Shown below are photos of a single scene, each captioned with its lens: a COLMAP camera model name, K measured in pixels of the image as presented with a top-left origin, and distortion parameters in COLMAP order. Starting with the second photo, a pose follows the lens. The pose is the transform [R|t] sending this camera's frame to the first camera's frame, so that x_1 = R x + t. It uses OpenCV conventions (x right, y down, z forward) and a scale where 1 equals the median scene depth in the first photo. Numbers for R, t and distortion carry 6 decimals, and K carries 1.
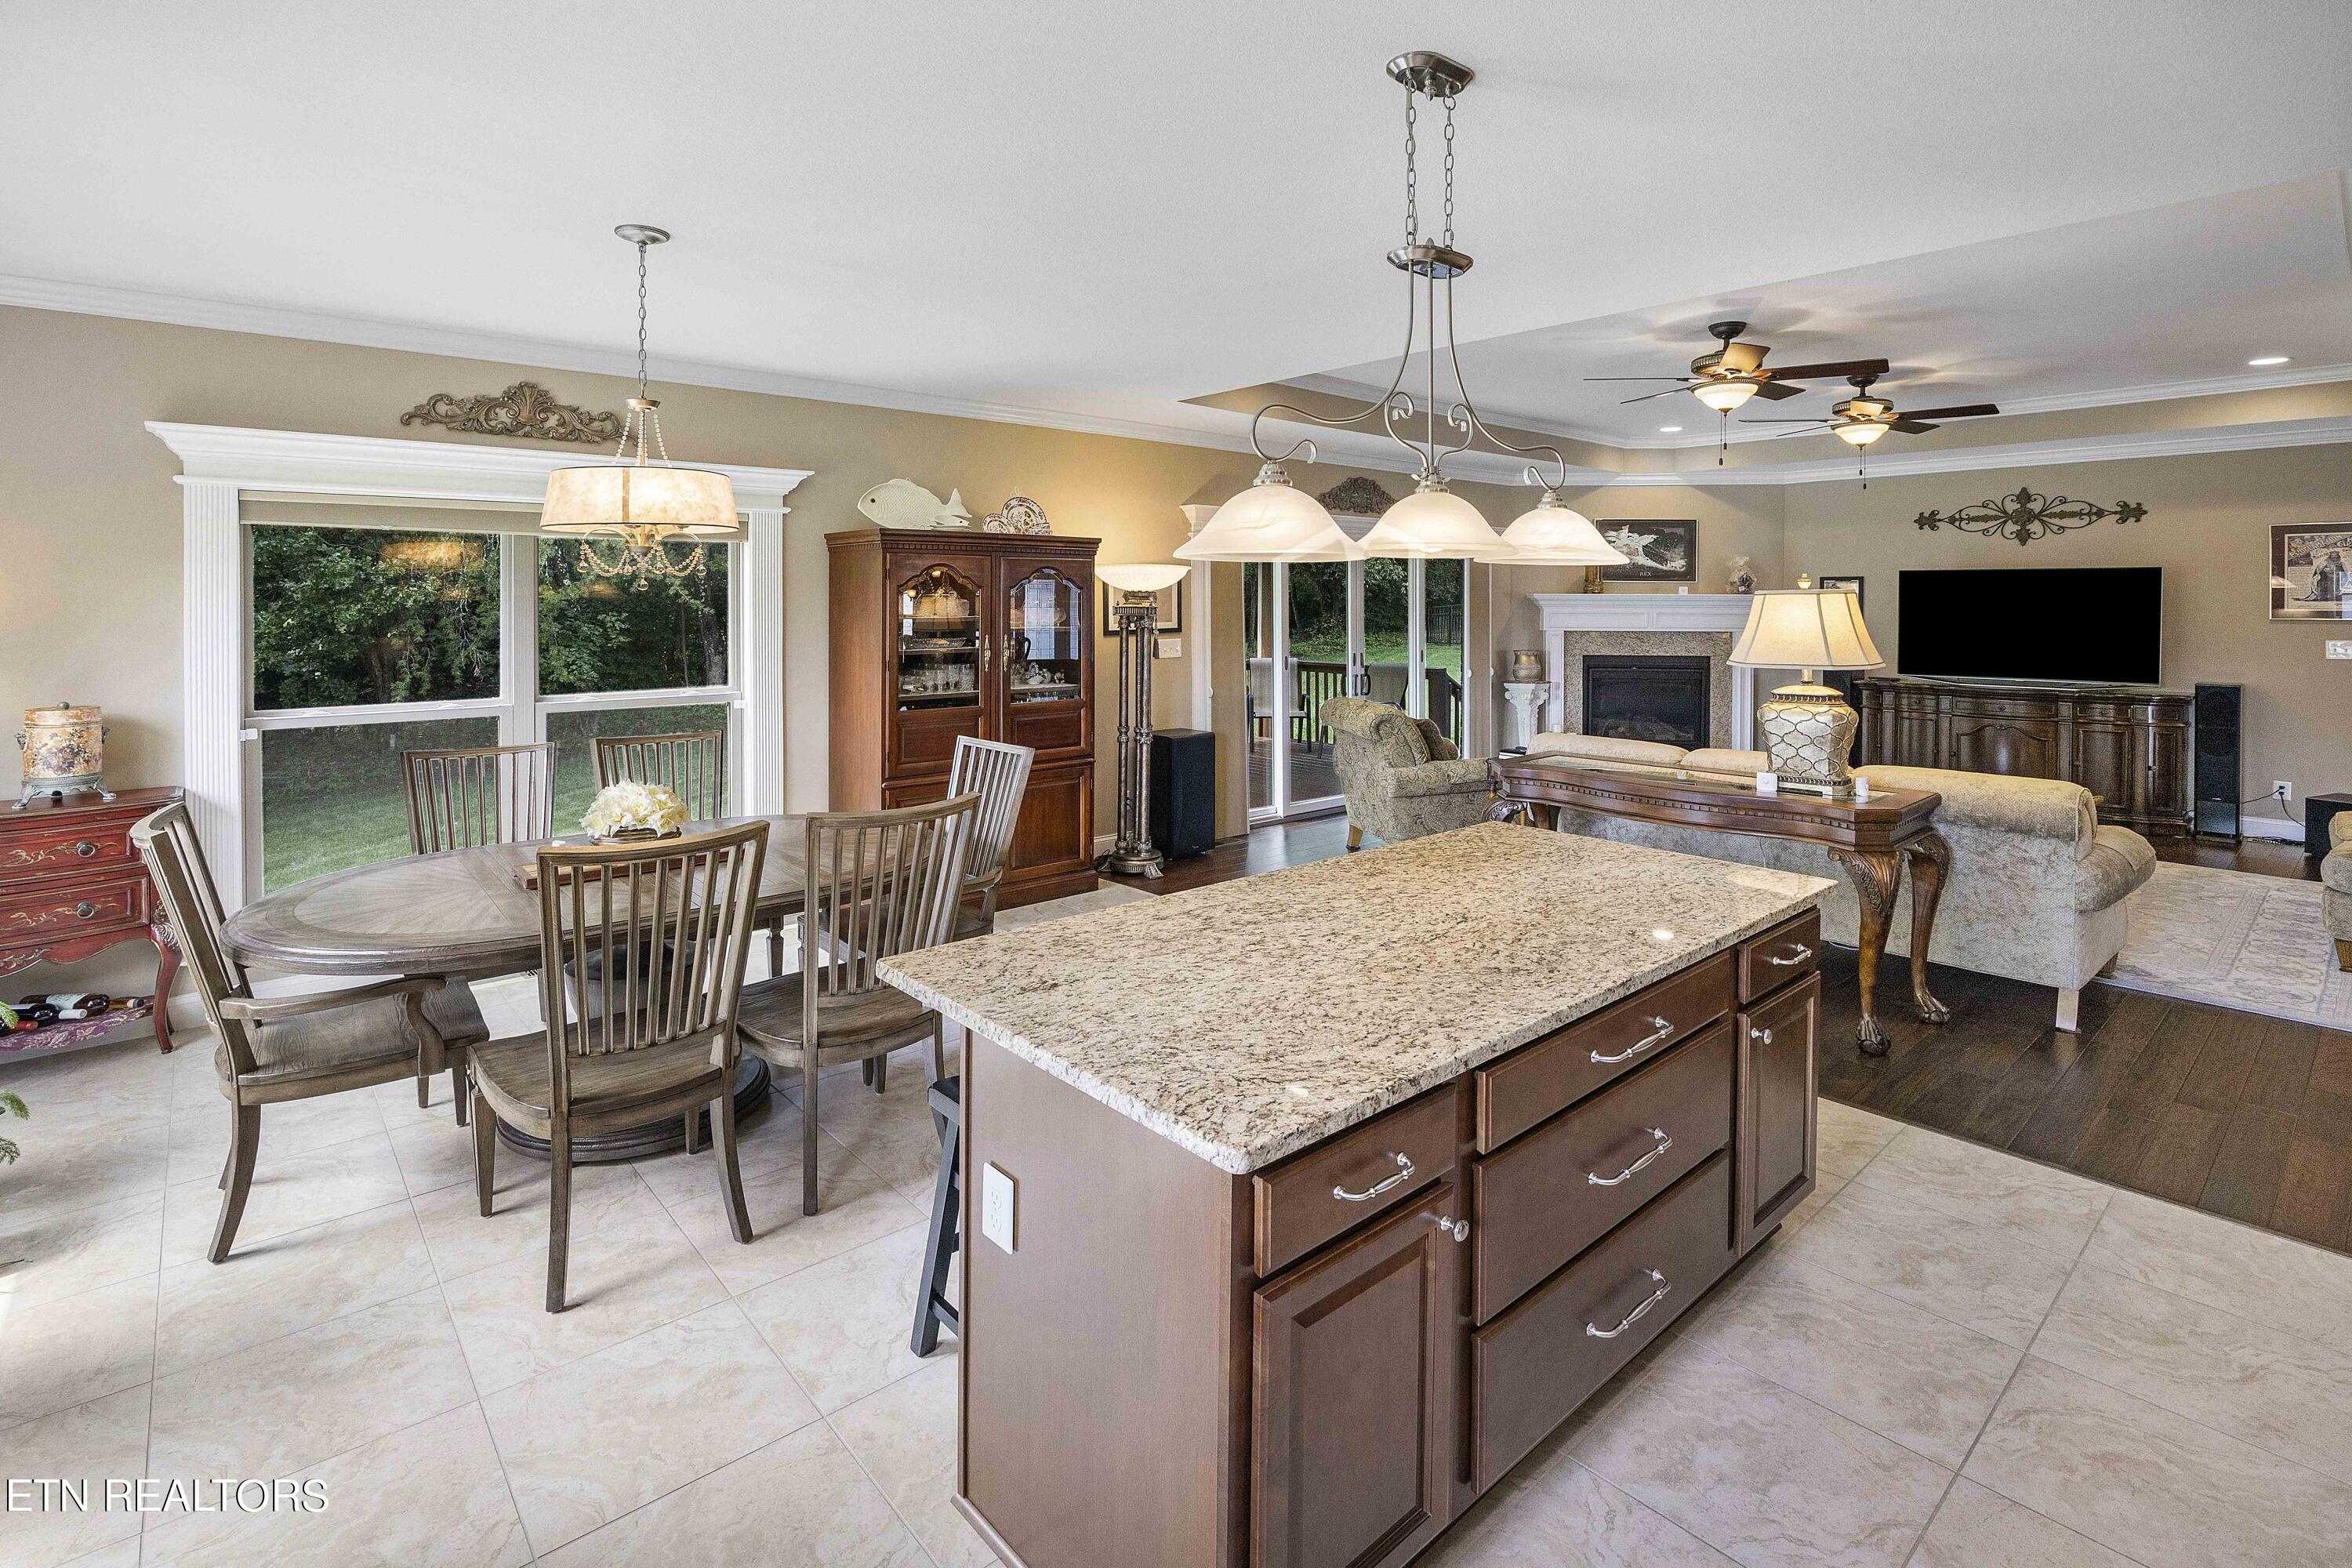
lens RADIAL K [[1073.0, 0, 1082.5], [0, 1073.0, 623.1], [0, 0, 1]] dist [-0.006643, 0.000715]
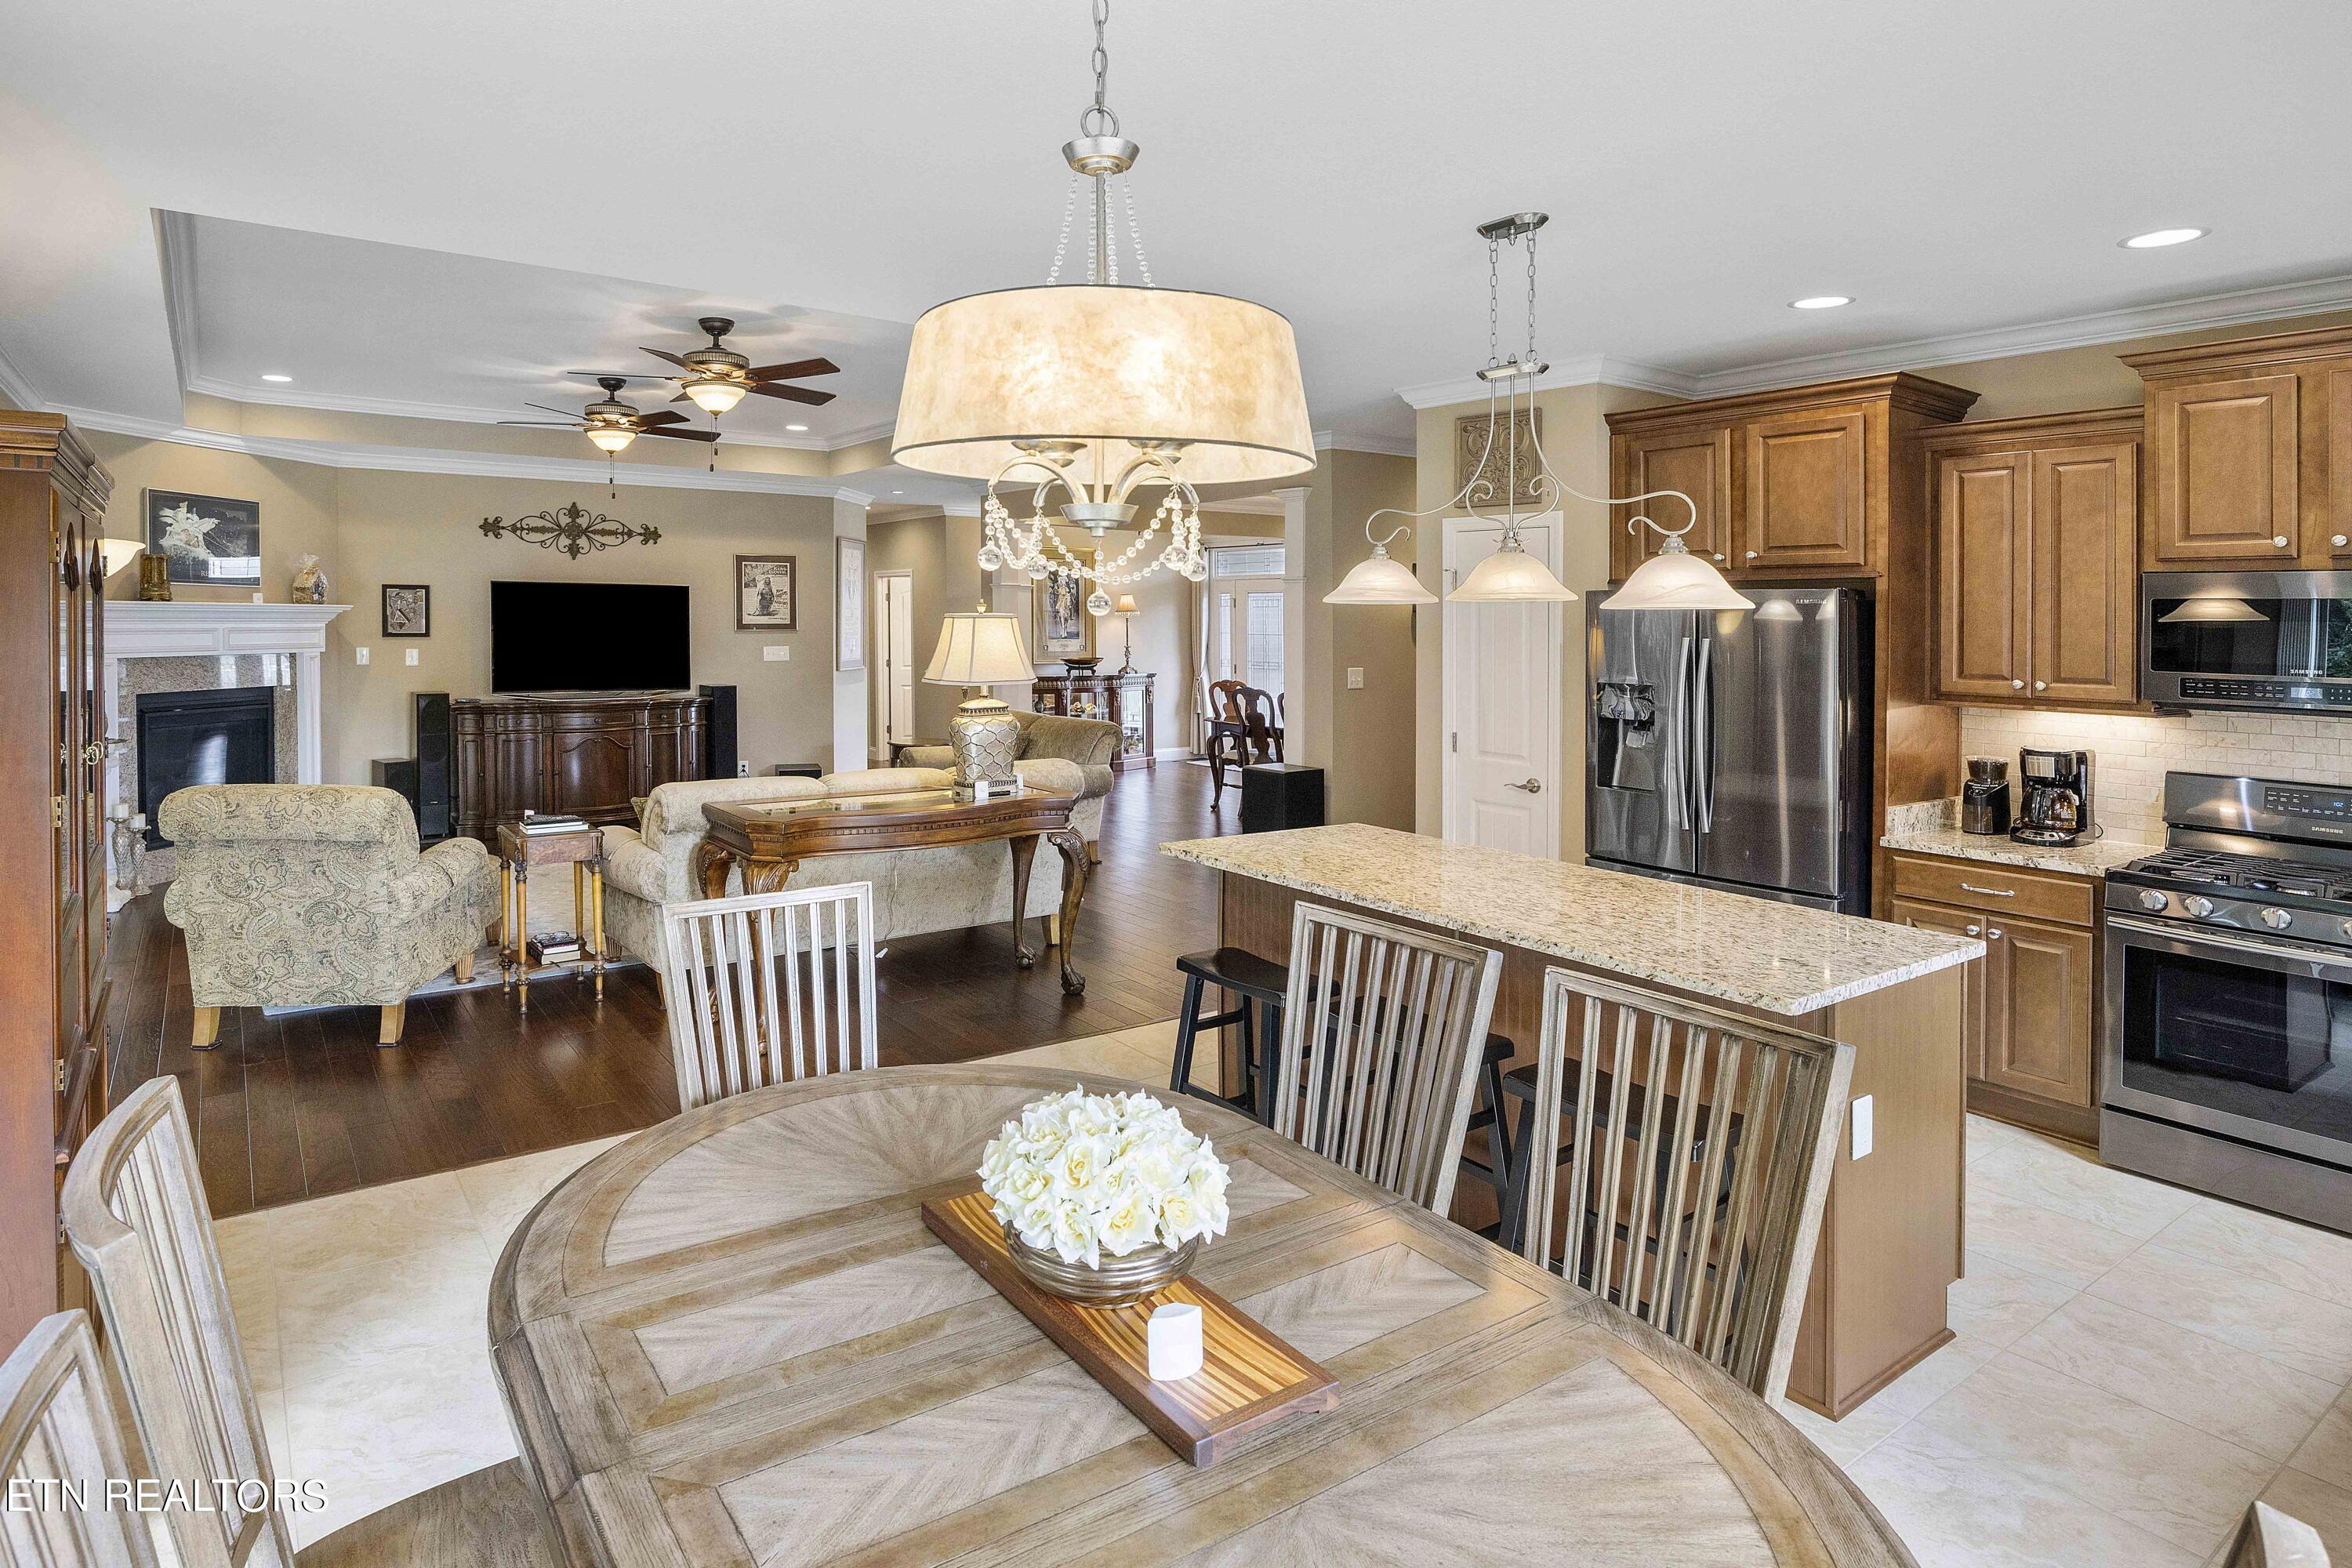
lens RADIAL K [[1426.7, 0, 1084.7], [0, 1426.7, 615.1], [0, 0, 1]] dist [0.015555, -0.001067]
pose [[0.064776, -0.000636, 0.997900, -0.447305], [0.009479, 0.999955, 0.000022, -0.016087], [-0.997855, 0.009458, 0.064780, 0.440542]]
